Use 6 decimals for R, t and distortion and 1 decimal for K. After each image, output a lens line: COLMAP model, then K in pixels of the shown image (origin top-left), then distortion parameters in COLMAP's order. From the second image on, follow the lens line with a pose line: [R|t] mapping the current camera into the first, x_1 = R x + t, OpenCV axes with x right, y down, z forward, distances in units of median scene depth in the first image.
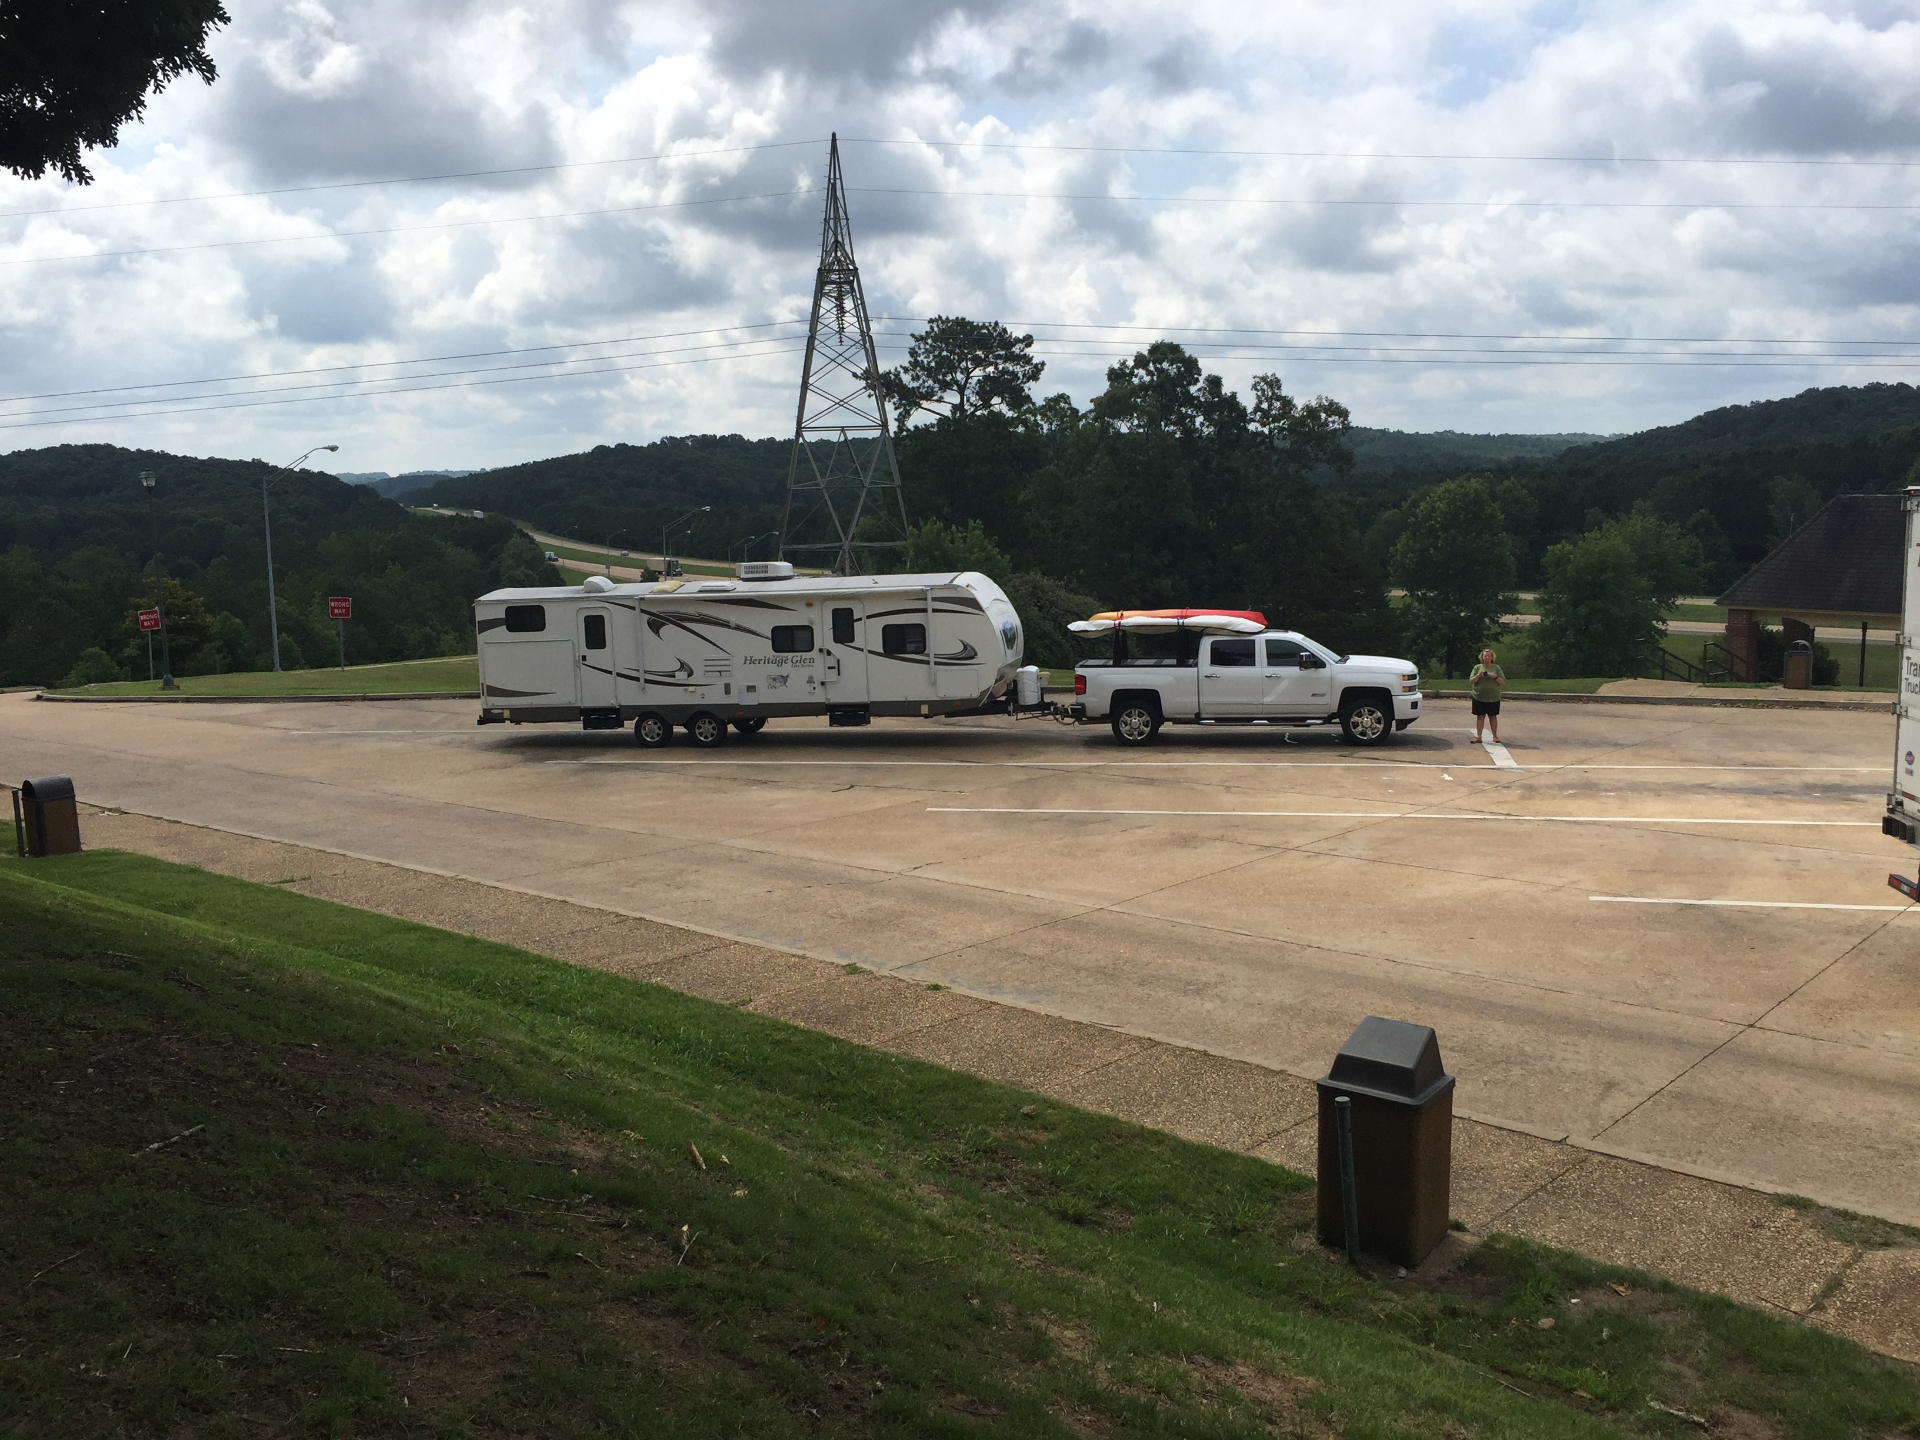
lens RADIAL K [[1658.6, 0, 965.4], [0, 1658.6, 717.2], [0, 0, 1]] dist [0.013014, 0.005769]
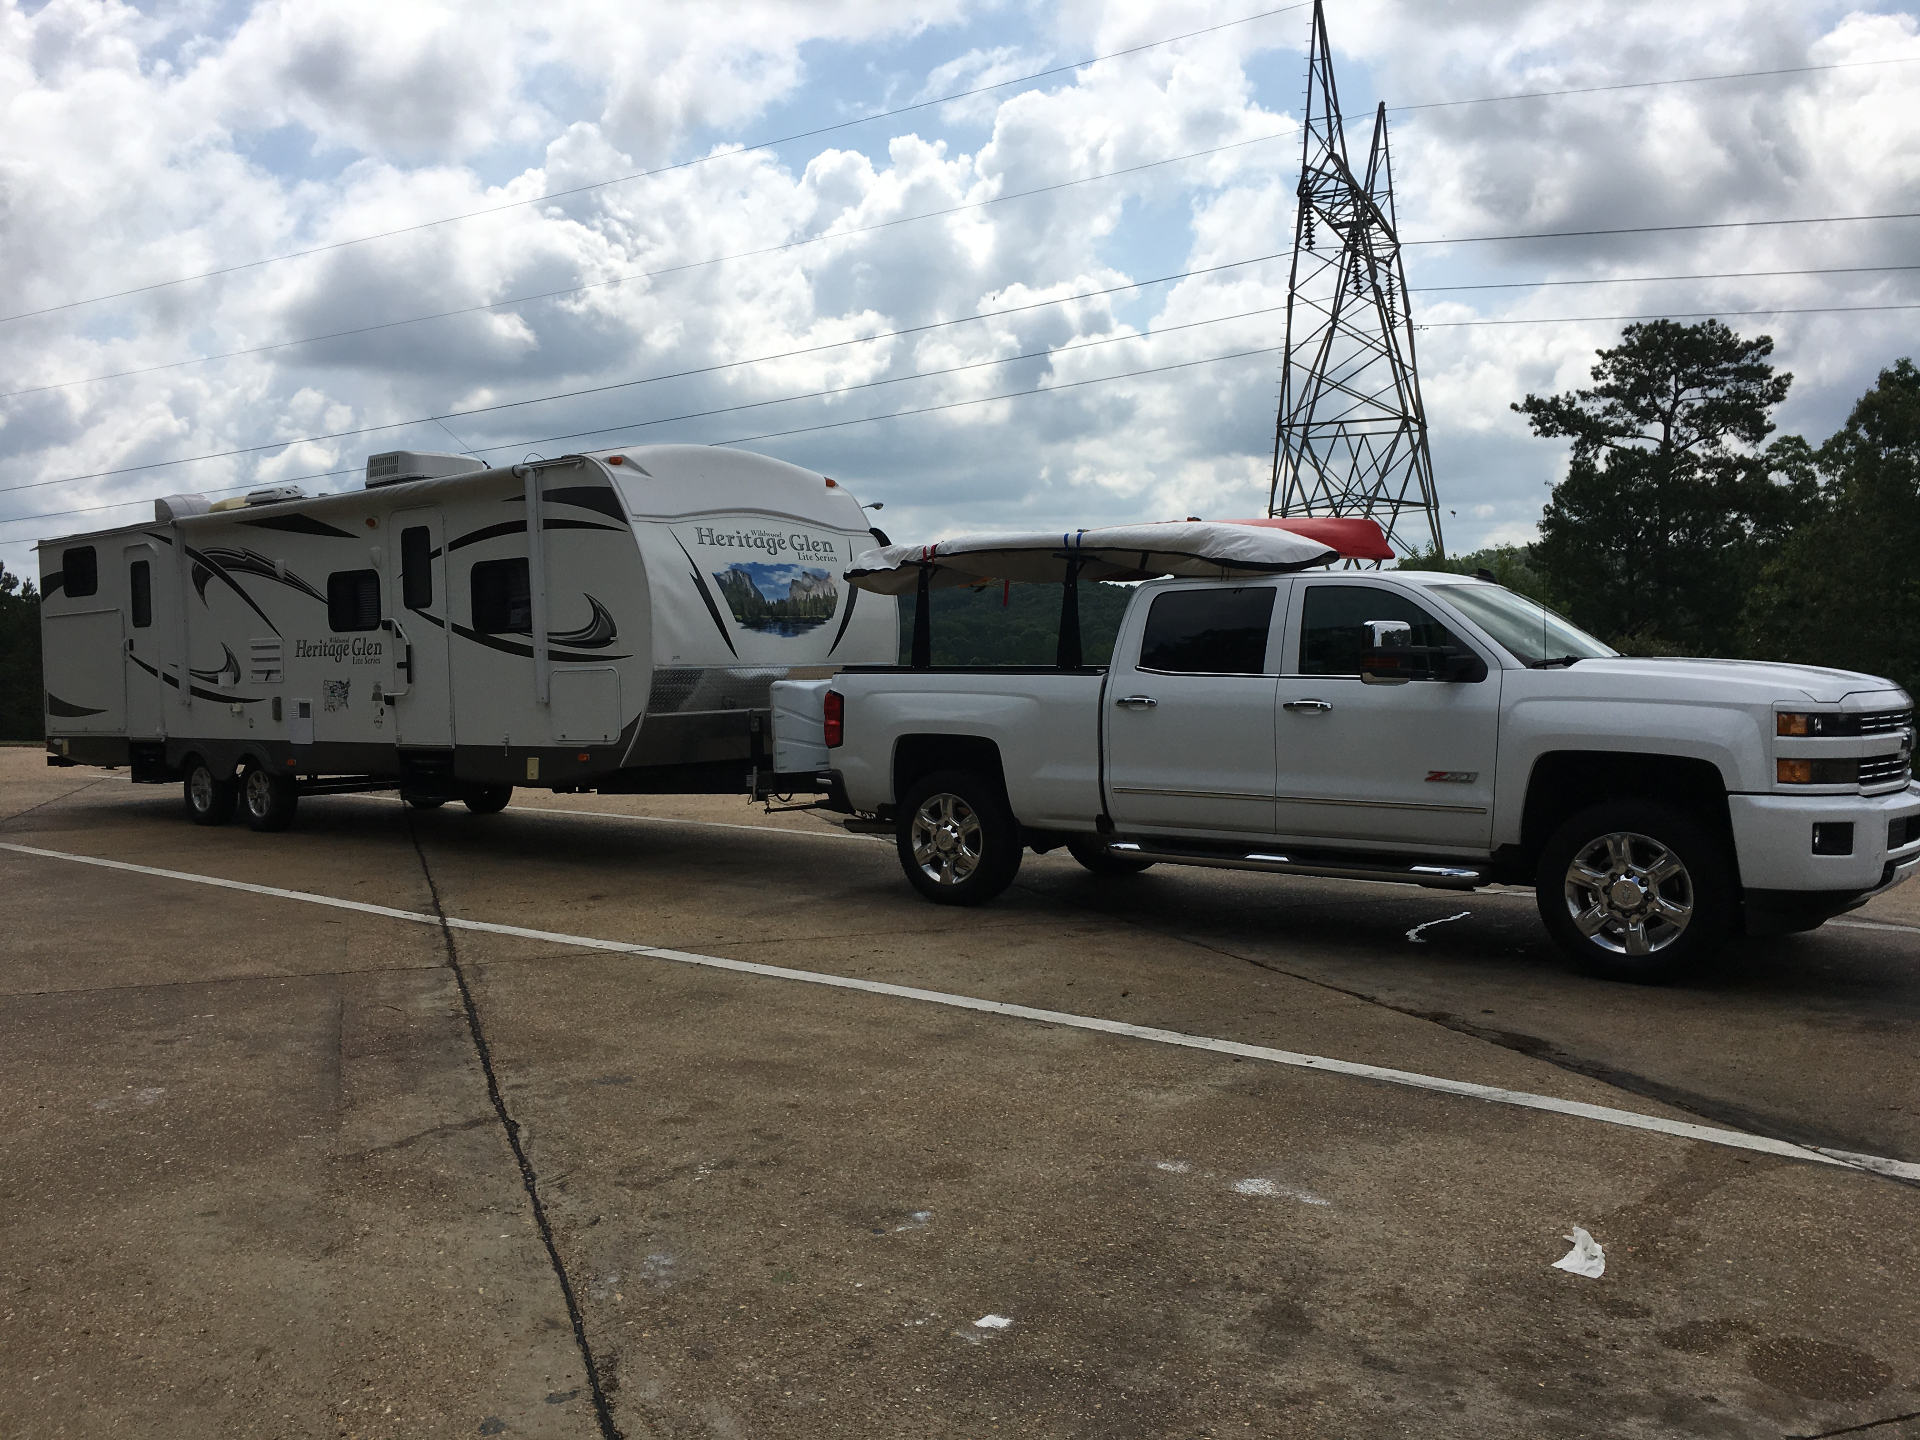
lens RADIAL K [[1658.6, 0, 965.4], [0, 1658.6, 717.2], [0, 0, 1]] dist [0.013014, 0.005769]
pose [[0.881484, 0.035236, -0.470897, 0.258006], [-0.069085, 0.996105, -0.054787, -0.002286], [0.467132, 0.080826, 0.880485, 0.683126]]
